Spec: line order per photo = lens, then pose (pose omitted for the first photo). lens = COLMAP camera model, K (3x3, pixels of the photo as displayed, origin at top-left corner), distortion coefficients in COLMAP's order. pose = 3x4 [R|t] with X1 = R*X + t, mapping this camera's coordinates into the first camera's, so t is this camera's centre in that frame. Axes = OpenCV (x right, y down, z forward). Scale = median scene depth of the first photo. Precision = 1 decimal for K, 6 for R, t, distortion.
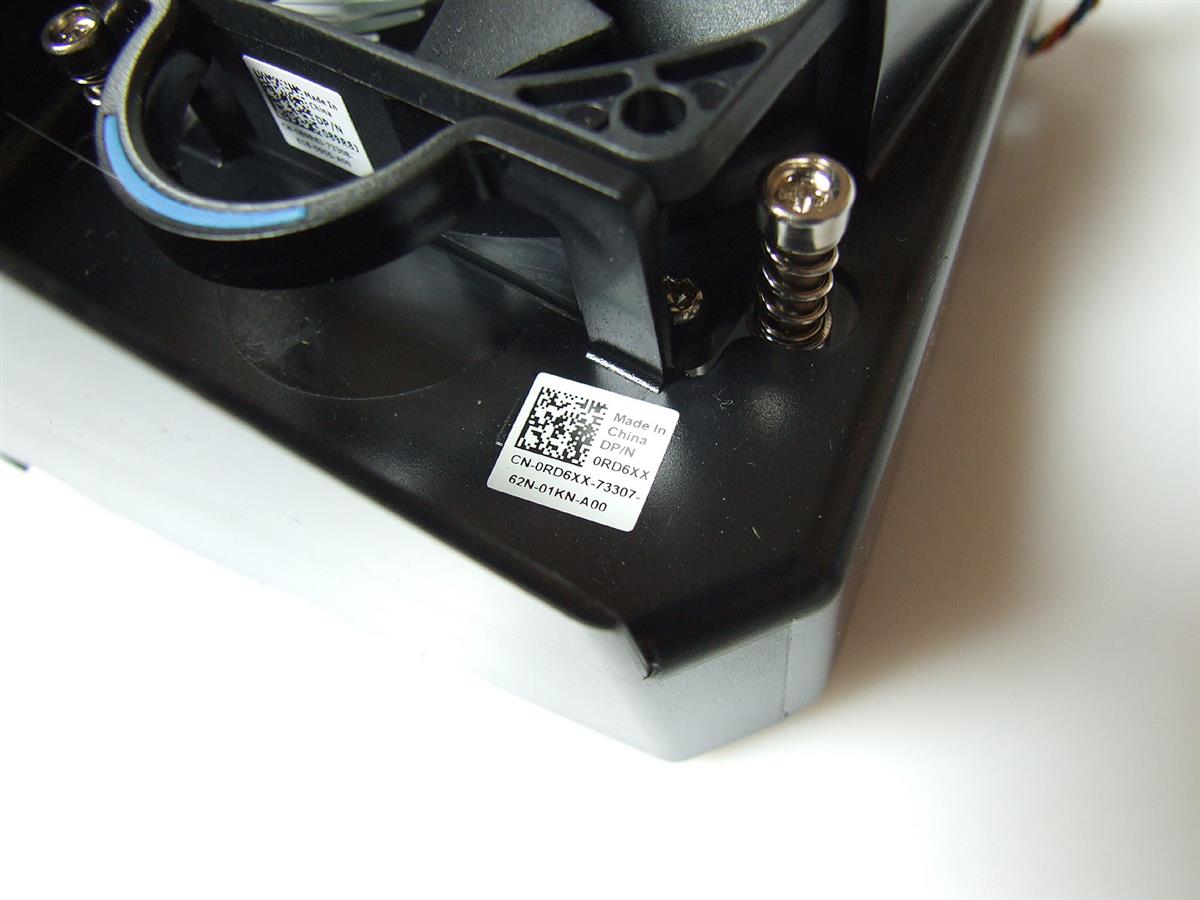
lens RADIAL K [[975.0, 0, 600.0], [0, 975.0, 450.0], [0, 0, 1]] dist [-0.114767, 0.007411]
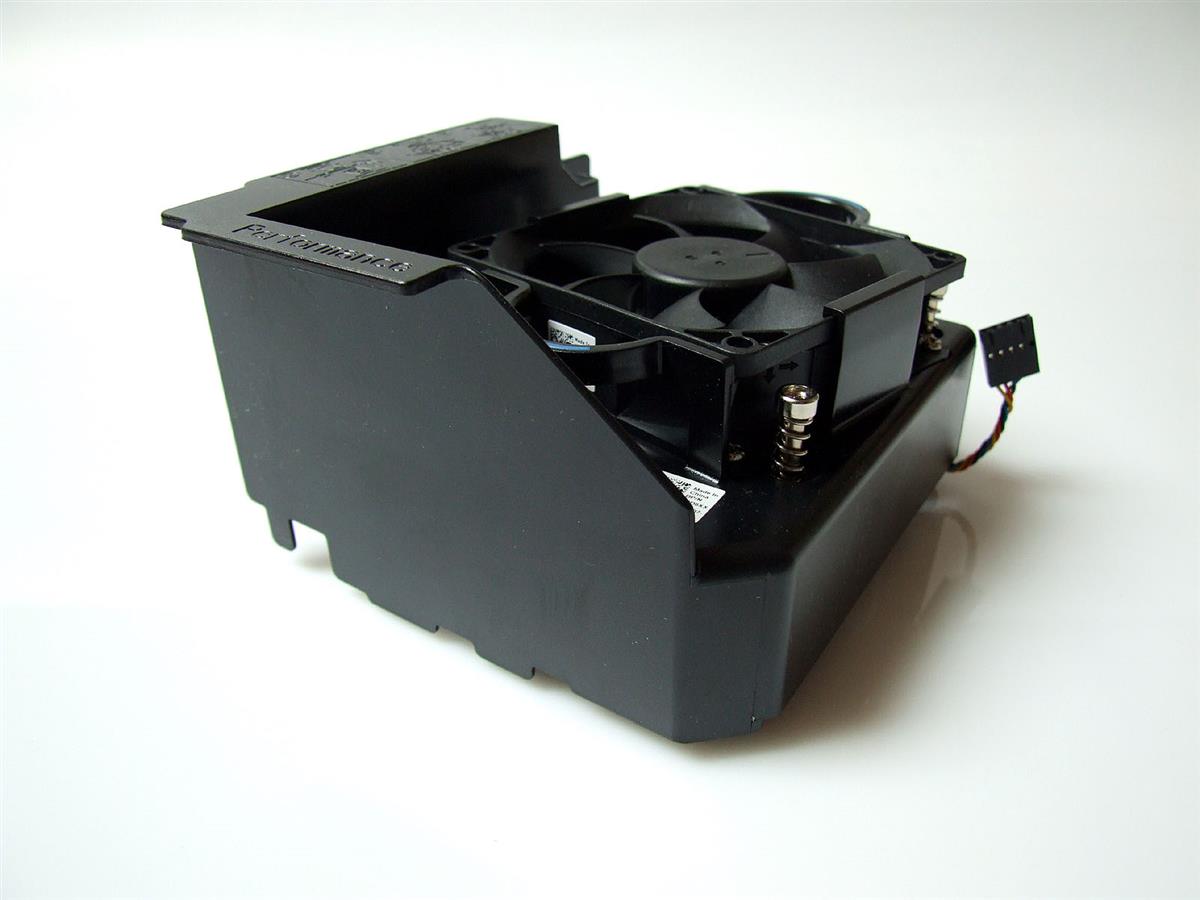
lens RADIAL K [[975.0, 0, 600.0], [0, 975.0, 450.0], [0, 0, 1]] dist [-0.114767, 0.007411]
pose [[0.976740, 0.199460, -0.078708, -0.033794], [-0.210344, 0.819955, -0.532380, 1.048409], [-0.041652, 0.536553, 0.842838, -0.766616]]
